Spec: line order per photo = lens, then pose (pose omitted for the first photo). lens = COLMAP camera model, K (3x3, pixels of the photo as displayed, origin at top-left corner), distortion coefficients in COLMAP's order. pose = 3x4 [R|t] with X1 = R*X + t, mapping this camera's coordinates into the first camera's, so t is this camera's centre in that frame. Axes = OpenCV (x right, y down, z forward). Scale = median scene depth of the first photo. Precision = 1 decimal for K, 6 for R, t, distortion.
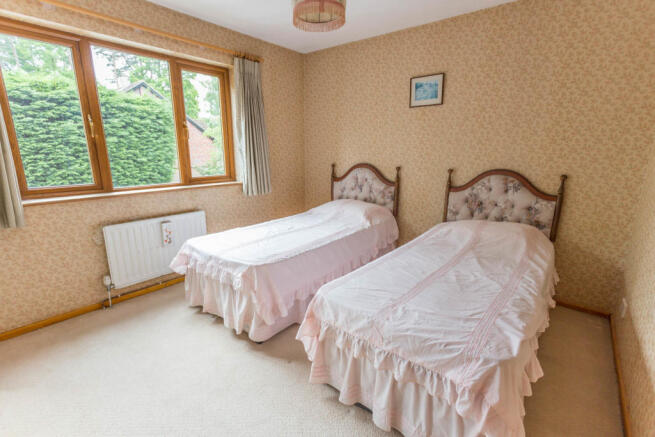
lens RADIAL K [[323.4, 0, 326.9], [0, 323.4, 226.8], [0, 0, 1]] dist [0.000510, 0.000074]
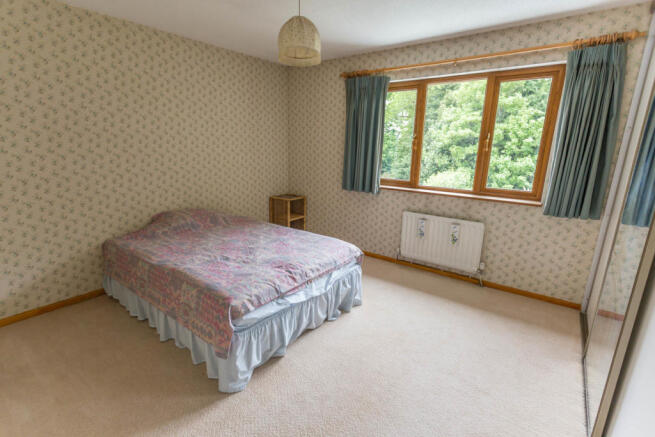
lens RADIAL K [[323.4, 0, 326.9], [0, 323.4, 226.8], [0, 0, 1]] dist [0.000510, 0.000074]
pose [[0.021914, 0.236624, -0.971354, 0.630286], [-0.264535, 0.938331, 0.222612, -0.145131], [0.964127, 0.252079, 0.083158, 0.509840]]
